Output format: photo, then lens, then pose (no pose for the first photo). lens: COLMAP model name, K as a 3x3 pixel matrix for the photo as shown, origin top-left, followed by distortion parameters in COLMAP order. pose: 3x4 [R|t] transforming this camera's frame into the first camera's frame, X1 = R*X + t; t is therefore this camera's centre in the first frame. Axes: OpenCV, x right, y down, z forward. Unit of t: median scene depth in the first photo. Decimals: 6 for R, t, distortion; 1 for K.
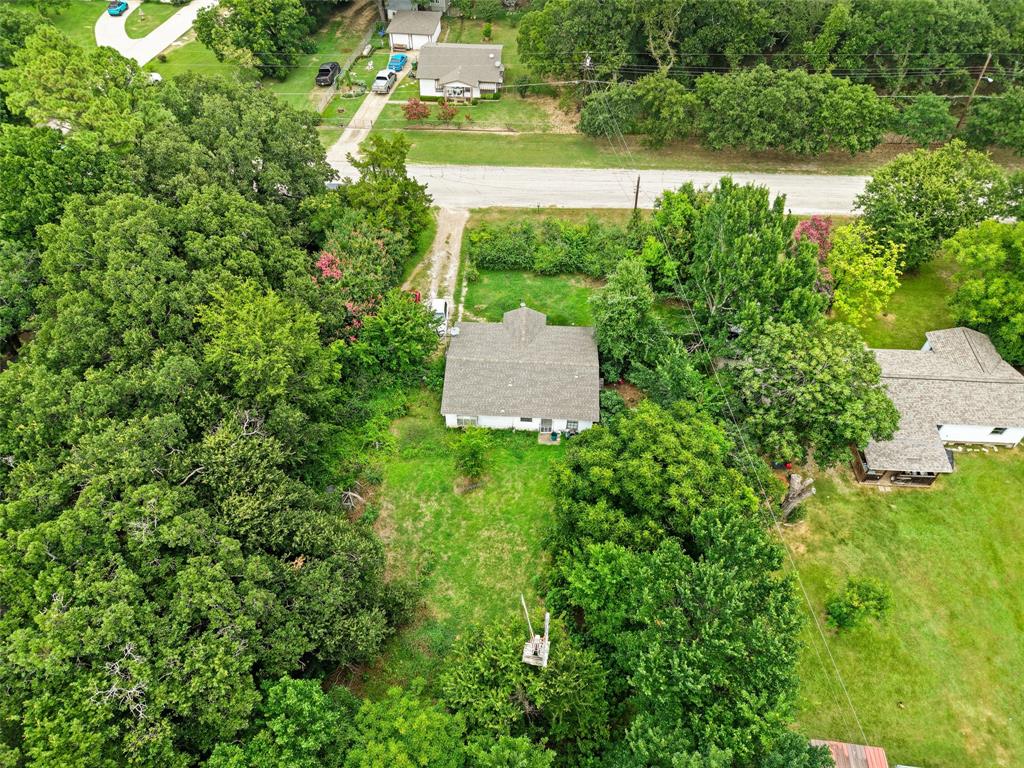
lens RADIAL K [[677.0, 0, 512.0], [0, 677.0, 384.0], [0, 0, 1]] dist [0.000779, 0.001699]
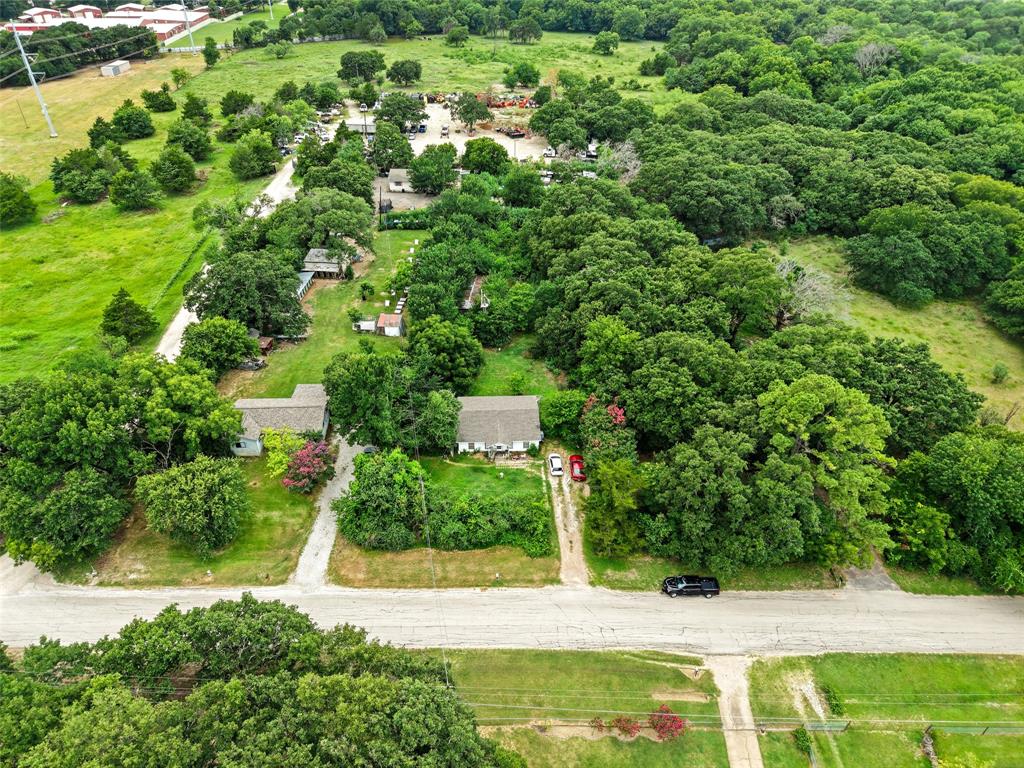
lens RADIAL K [[668.7, 0, 514.0], [0, 668.7, 398.5], [0, 0, 1]] dist [-0.000034, 0.000211]
pose [[-0.995341, 0.049526, -0.082722, 0.121234], [-0.079679, 0.060558, 0.994979, -1.885986], [0.054287, 0.996935, -0.056330, 1.092480]]
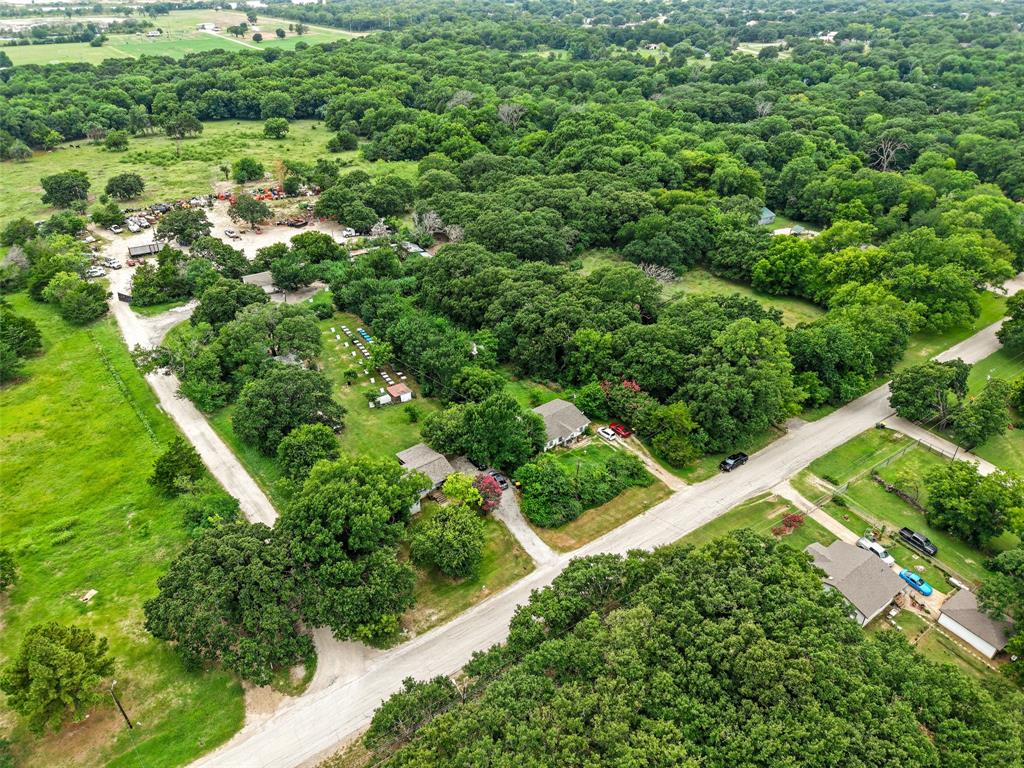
lens RADIAL K [[677.0, 0, 512.0], [0, 677.0, 384.0], [0, 0, 1]] dist [0.000779, 0.001699]
pose [[-0.760275, 0.339862, -0.553603, 1.506913], [-0.495792, 0.247063, 0.832556, -2.123368], [0.419729, 0.907443, -0.019335, 0.900938]]
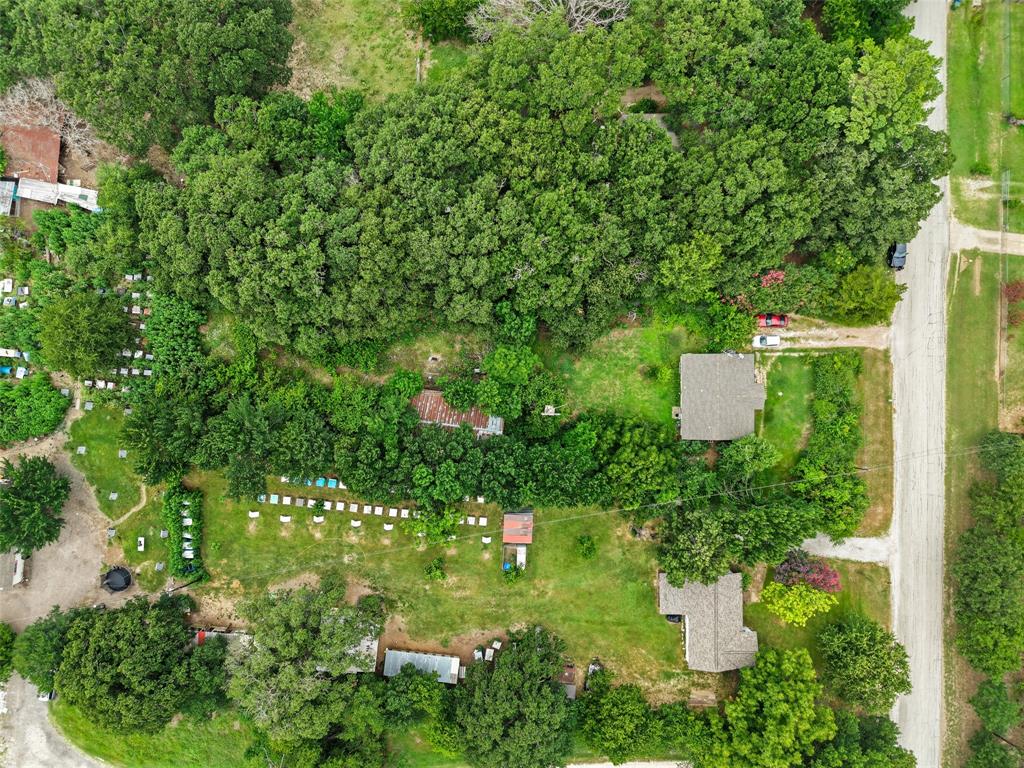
lens RADIAL K [[677.0, 0, 512.0], [0, 677.0, 384.0], [0, 0, 1]] dist [0.000779, 0.001699]
pose [[0.053124, 0.998574, 0.005348, -0.056910], [-0.775408, 0.037876, 0.630324, -0.745235], [0.629222, -0.037633, 0.776314, -0.729657]]
